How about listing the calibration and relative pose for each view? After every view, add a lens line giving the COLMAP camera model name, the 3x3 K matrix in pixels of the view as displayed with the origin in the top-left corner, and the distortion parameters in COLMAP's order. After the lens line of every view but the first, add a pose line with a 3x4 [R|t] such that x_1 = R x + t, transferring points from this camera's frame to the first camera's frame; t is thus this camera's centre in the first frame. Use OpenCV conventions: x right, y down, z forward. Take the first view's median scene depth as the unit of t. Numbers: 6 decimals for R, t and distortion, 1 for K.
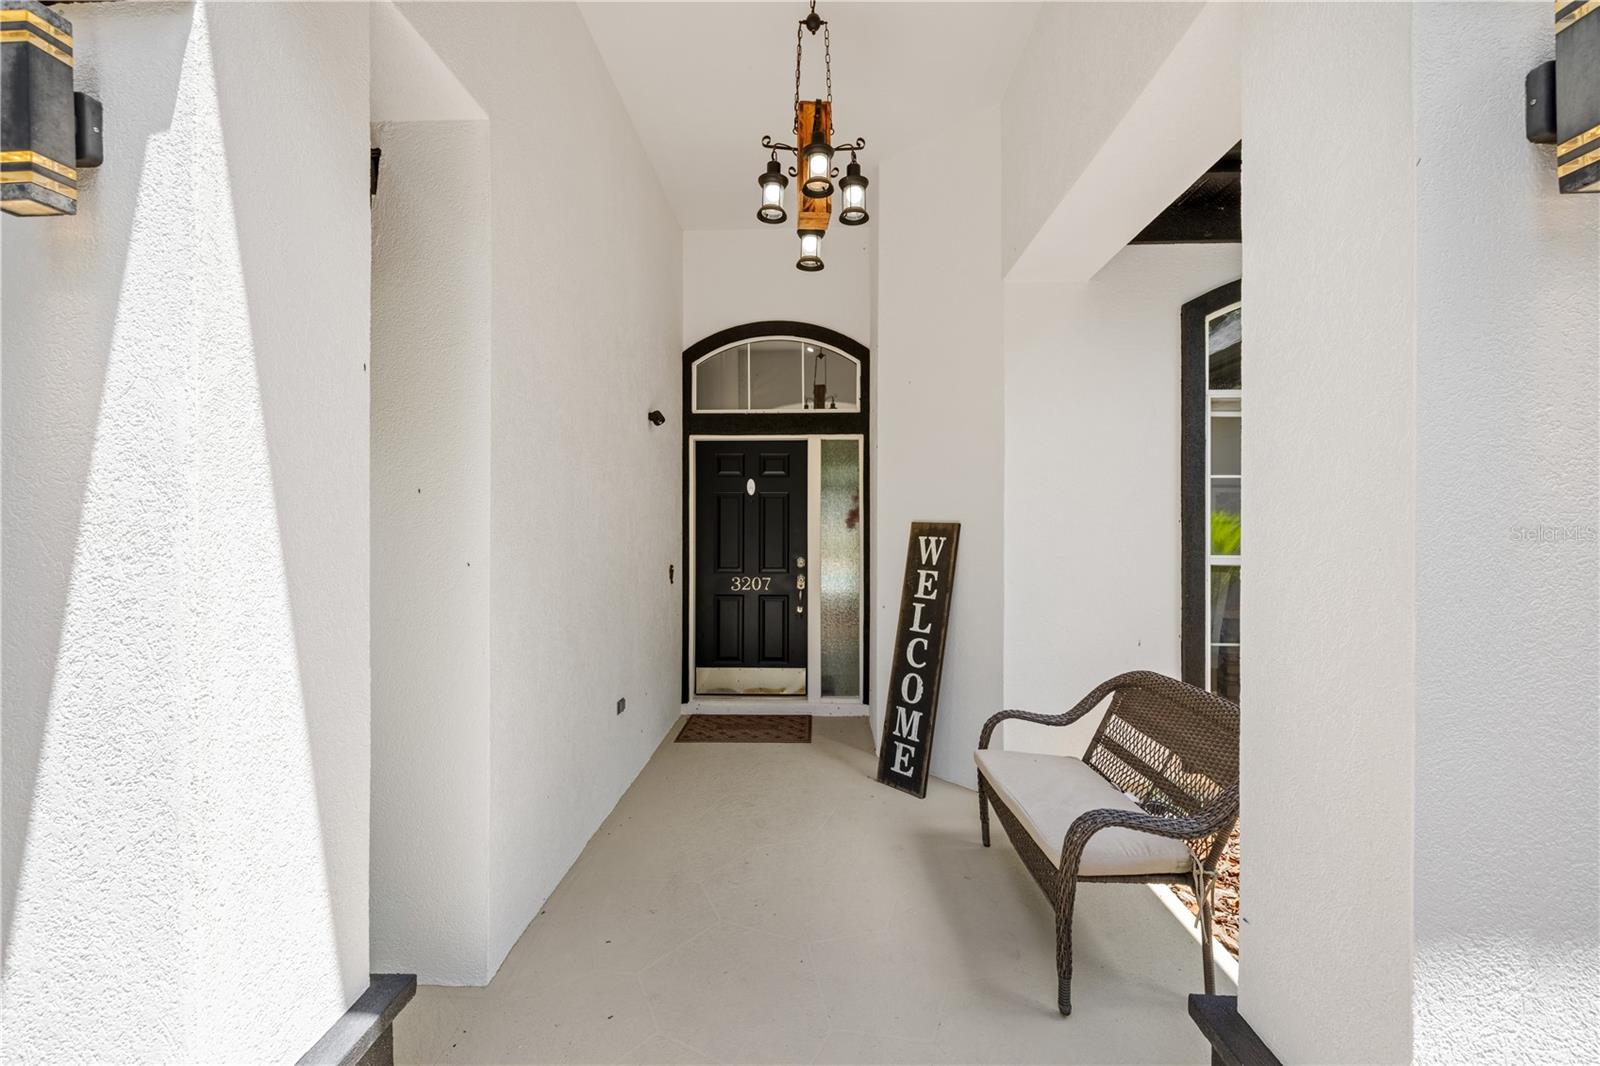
lens RADIAL K [[680.6, 0, 800.6], [0, 680.6, 524.7], [0, 0, 1]] dist [0.000940, -0.000268]
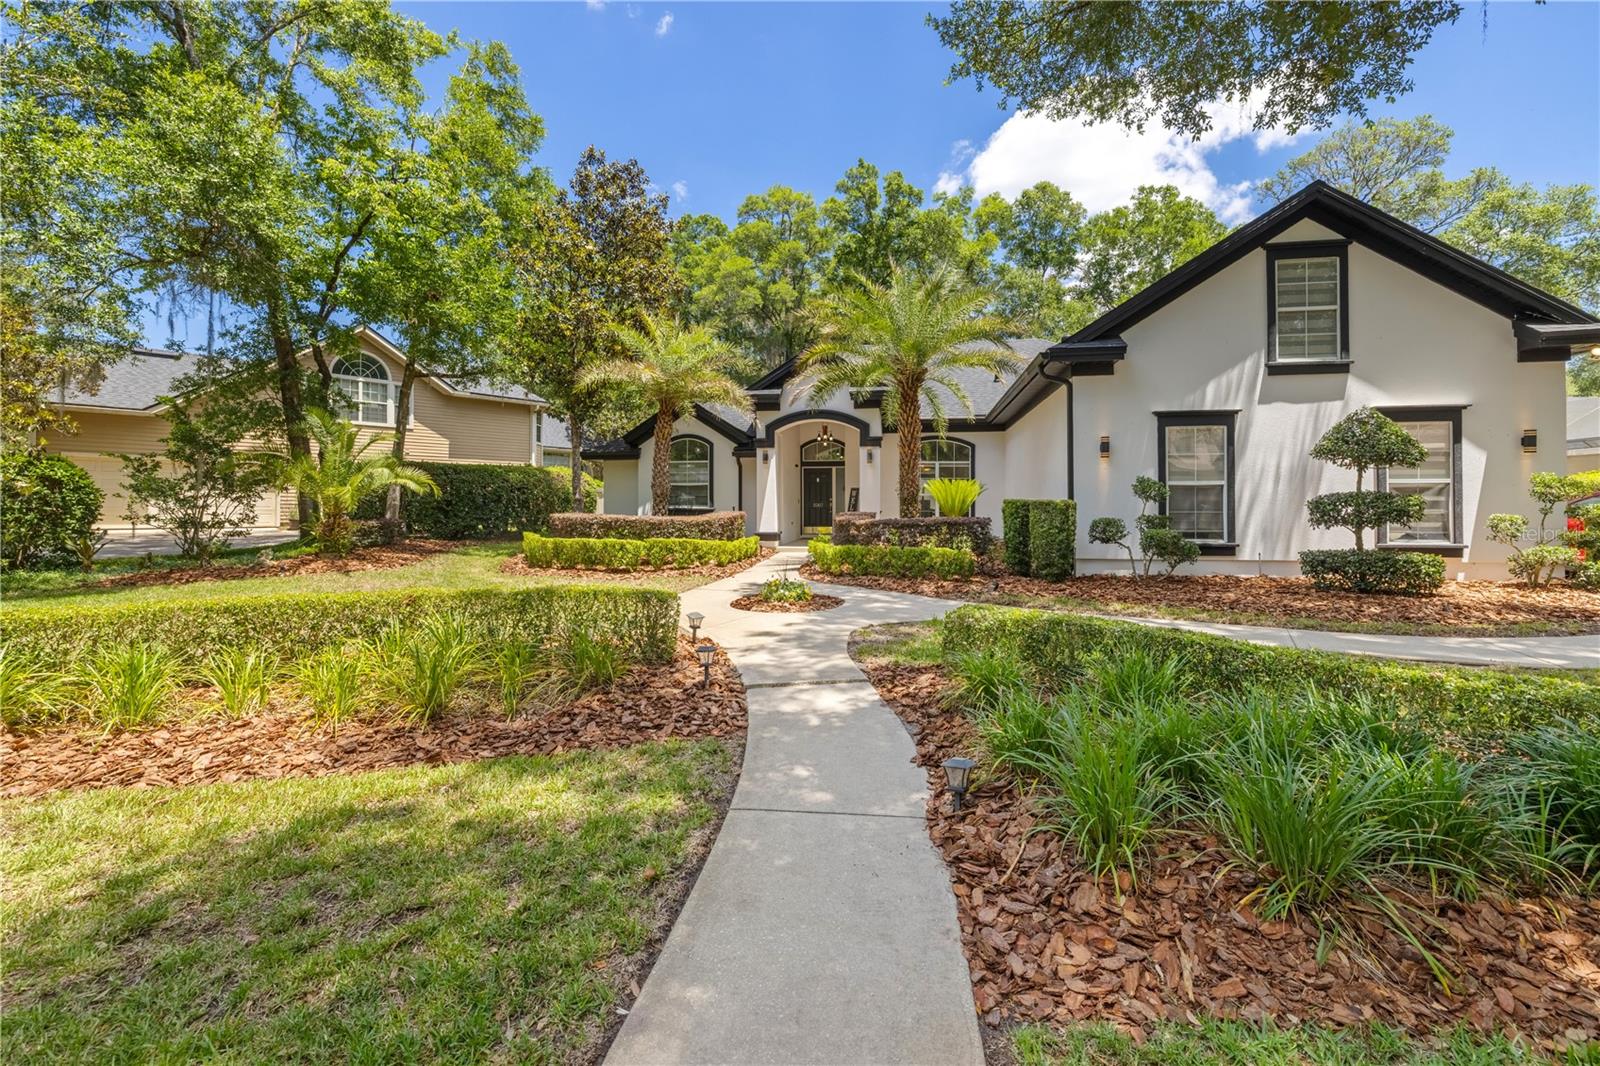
lens RADIAL K [[680.6, 0, 800.6], [0, 680.6, 524.7], [0, 0, 1]] dist [0.000940, -0.000268]
pose [[0.993235, 0.000312, -0.116119, 0.289026], [0.002702, 0.999664, 0.025798, 0.102479], [0.116088, -0.025937, 0.992900, -2.962873]]
